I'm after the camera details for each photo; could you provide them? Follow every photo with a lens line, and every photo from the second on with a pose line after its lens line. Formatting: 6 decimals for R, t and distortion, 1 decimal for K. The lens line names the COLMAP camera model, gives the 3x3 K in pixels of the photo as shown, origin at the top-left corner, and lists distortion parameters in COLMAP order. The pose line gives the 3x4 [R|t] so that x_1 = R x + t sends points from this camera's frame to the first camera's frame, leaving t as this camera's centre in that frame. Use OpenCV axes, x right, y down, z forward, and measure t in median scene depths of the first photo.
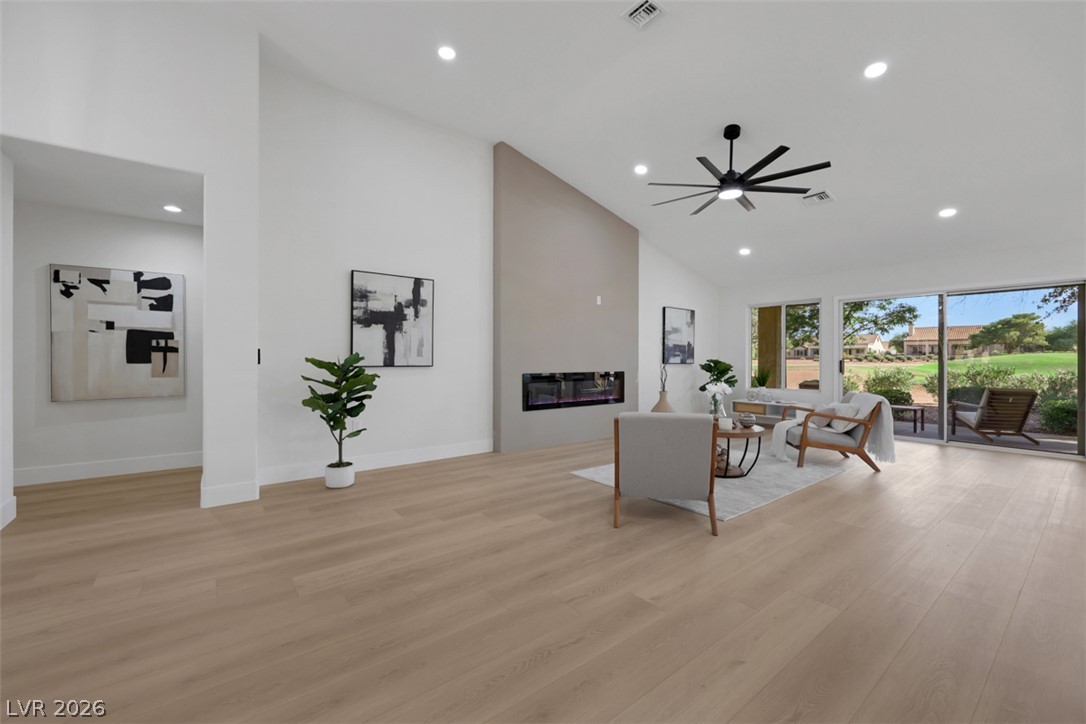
lens RADIAL K [[439.6, 0, 542.3], [0, 439.6, 360.9], [0, 0, 1]] dist [-0.000598, -0.000033]
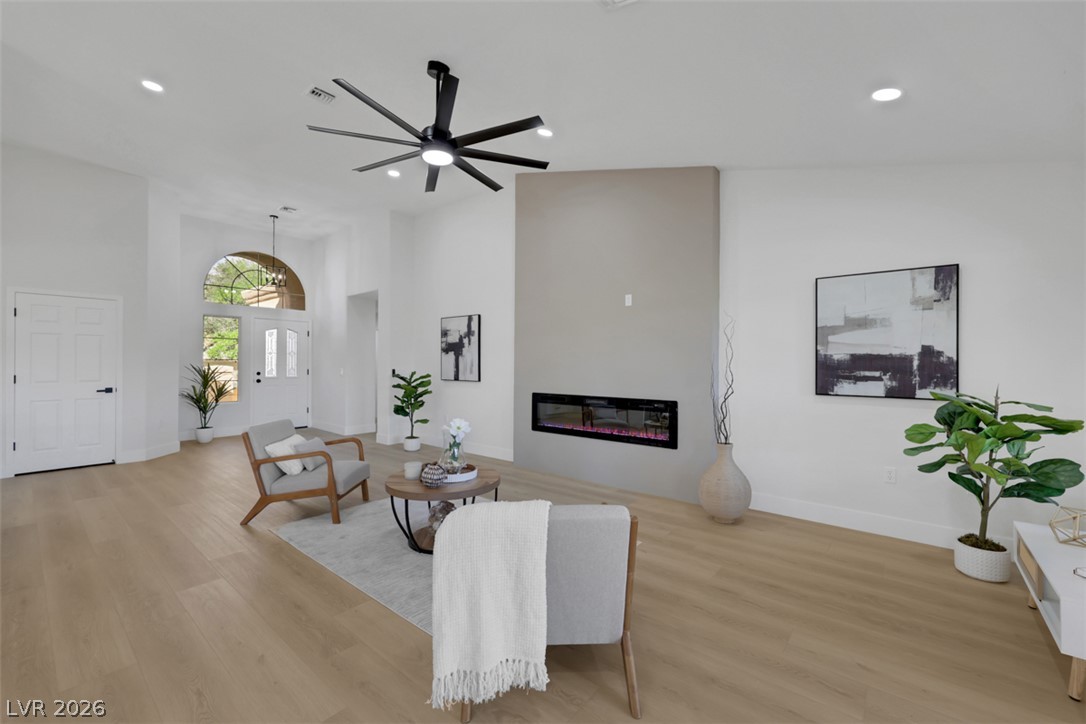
lens RADIAL K [[439.6, 0, 542.3], [0, 439.6, 360.9], [0, 0, 1]] dist [-0.000598, -0.000033]
pose [[0.214602, -0.010446, -0.976646, 1.074472], [-0.009122, 0.999878, -0.012699, -0.034557], [0.976659, 0.011634, 0.214481, 0.930789]]
